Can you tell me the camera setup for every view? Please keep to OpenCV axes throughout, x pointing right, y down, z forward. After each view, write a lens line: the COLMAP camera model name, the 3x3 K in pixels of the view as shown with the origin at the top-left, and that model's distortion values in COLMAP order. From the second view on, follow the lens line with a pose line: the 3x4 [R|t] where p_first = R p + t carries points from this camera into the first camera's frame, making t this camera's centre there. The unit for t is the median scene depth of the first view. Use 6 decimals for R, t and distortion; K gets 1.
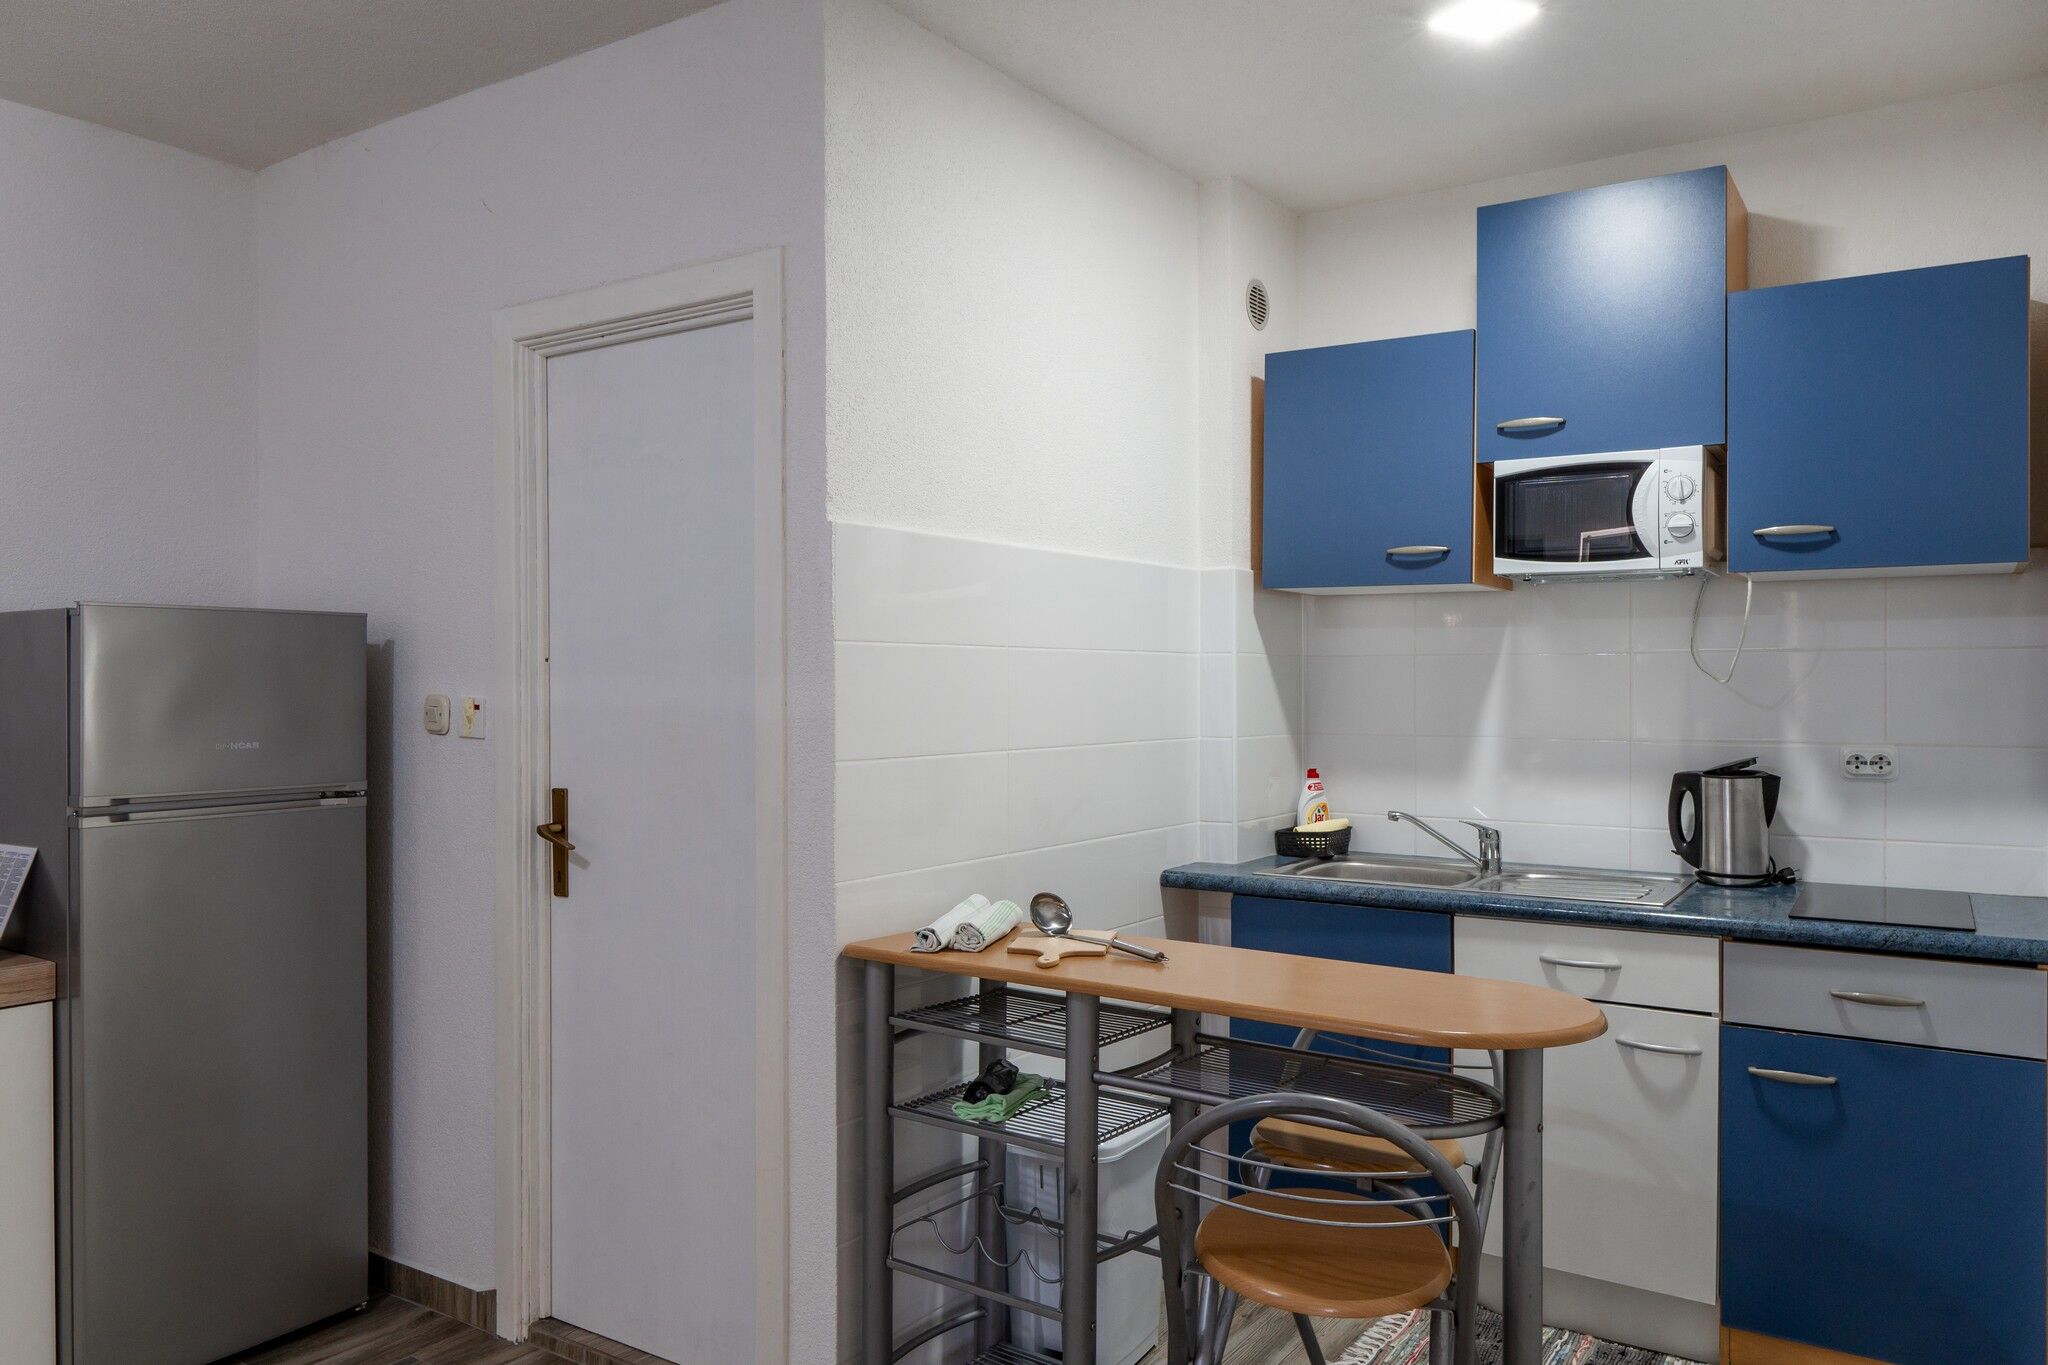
lens RADIAL K [[1439.5, 0, 1022.8], [0, 1439.5, 687.7], [0, 0, 1]] dist [0.001181, -0.001658]
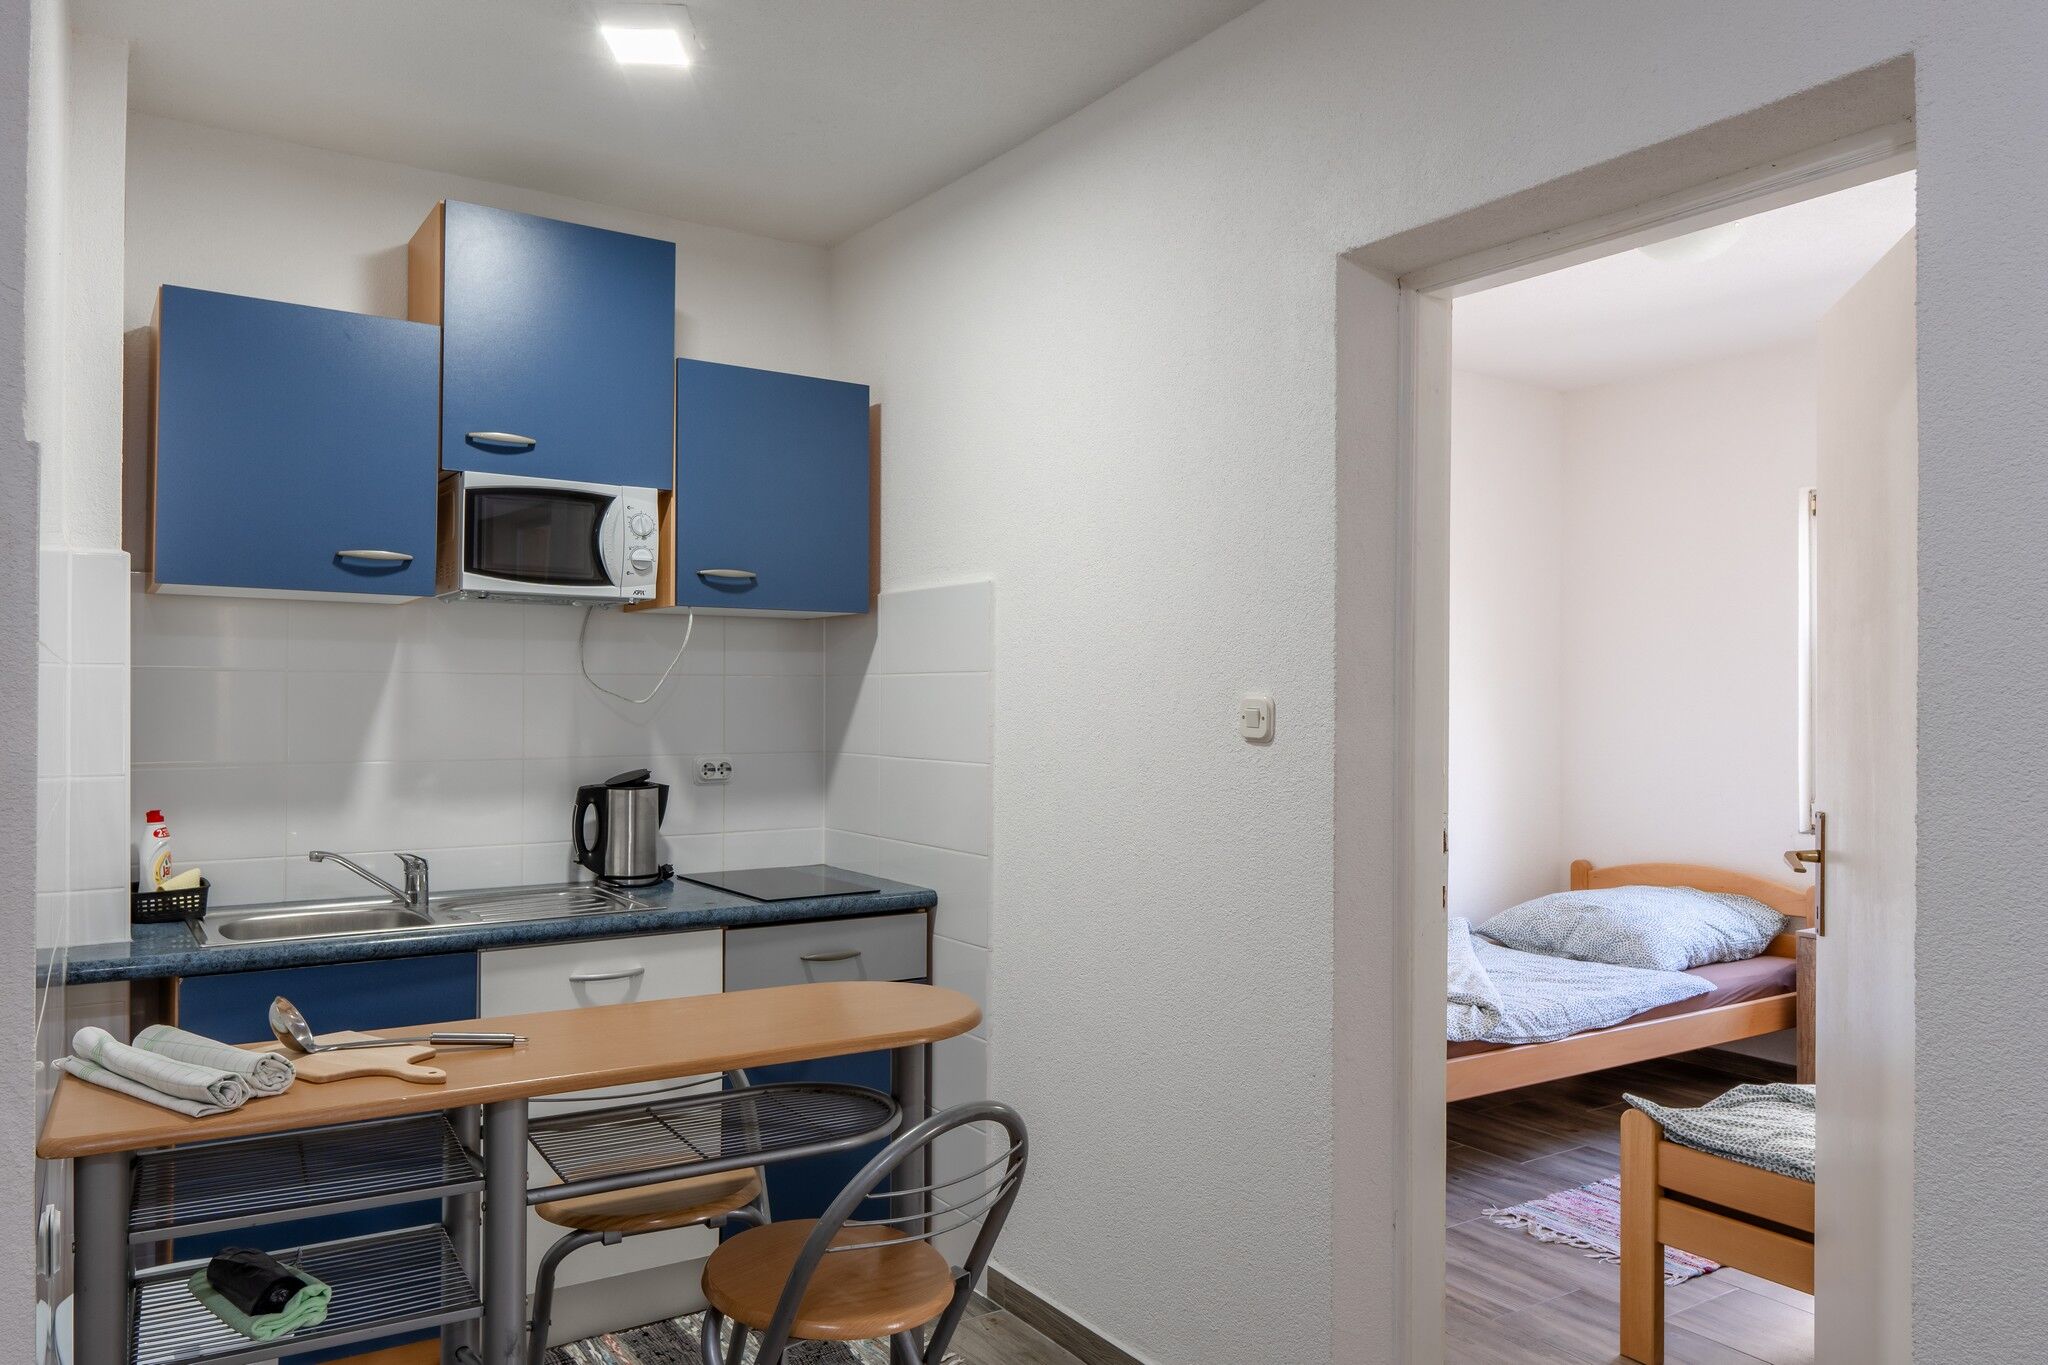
lens RADIAL K [[1424.0, 0, 1019.3], [0, 1424.0, 691.4], [0, 0, 1]] dist [0.000140, -0.004487]
pose [[0.385786, 0.004853, 0.922575, -0.406881], [-0.000376, 0.999987, -0.005104, -0.006895], [-0.922588, 0.001622, 0.385783, 0.304719]]
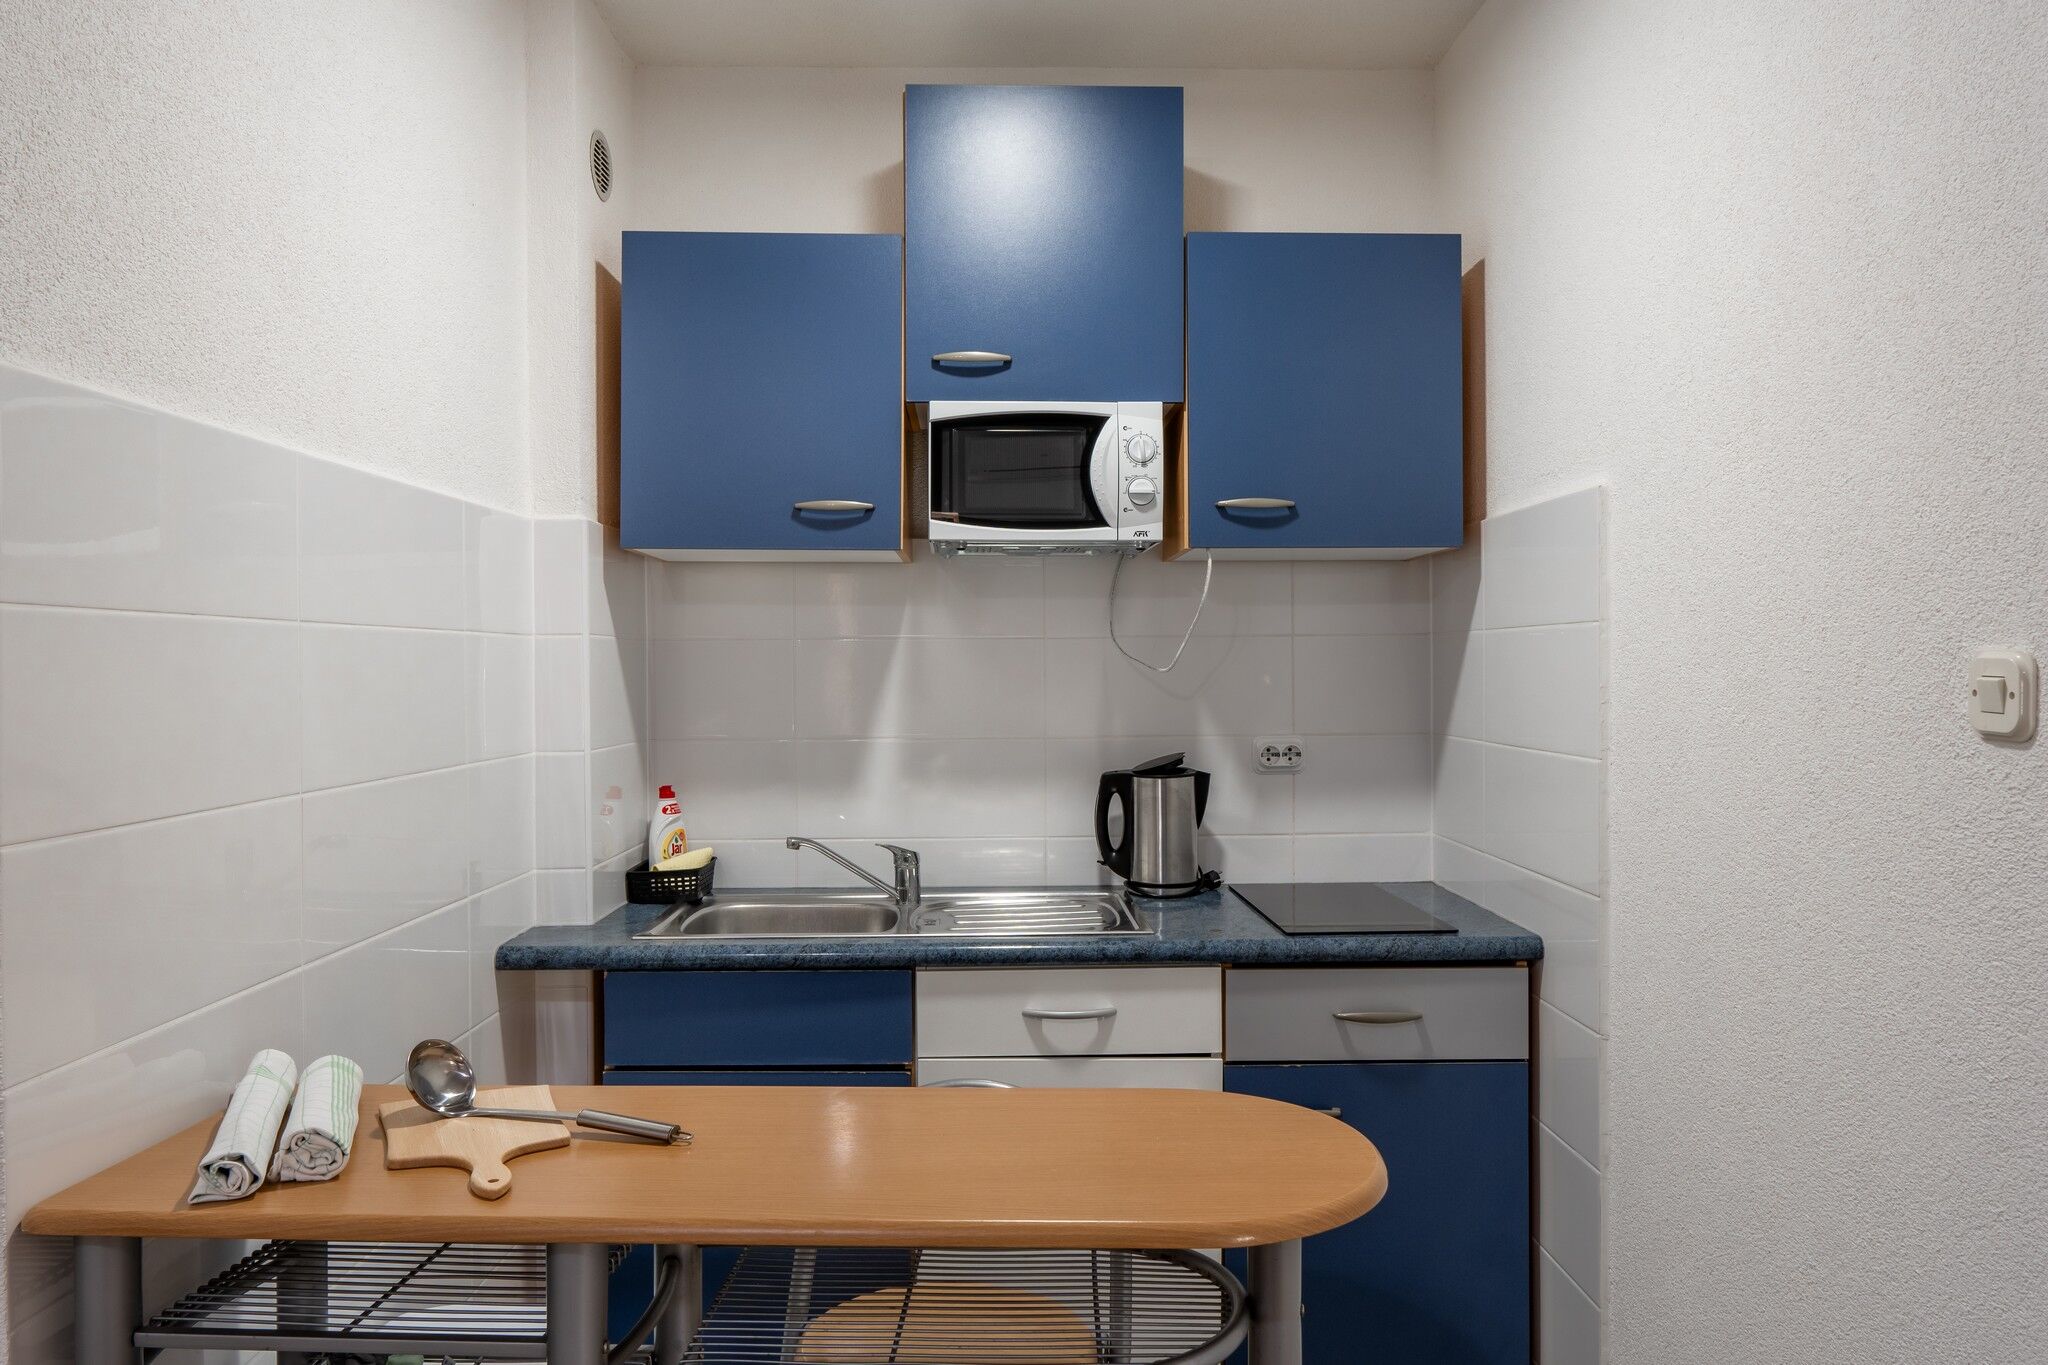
lens RADIAL K [[1441.6, 0, 1017.7], [0, 1441.6, 671.8], [0, 0, 1]] dist [-0.003078, -0.003504]
pose [[0.825341, -0.007227, 0.564588, -0.093690], [0.007668, 0.999969, 0.001590, -0.005388], [-0.564583, 0.003017, 0.825371, 0.307150]]
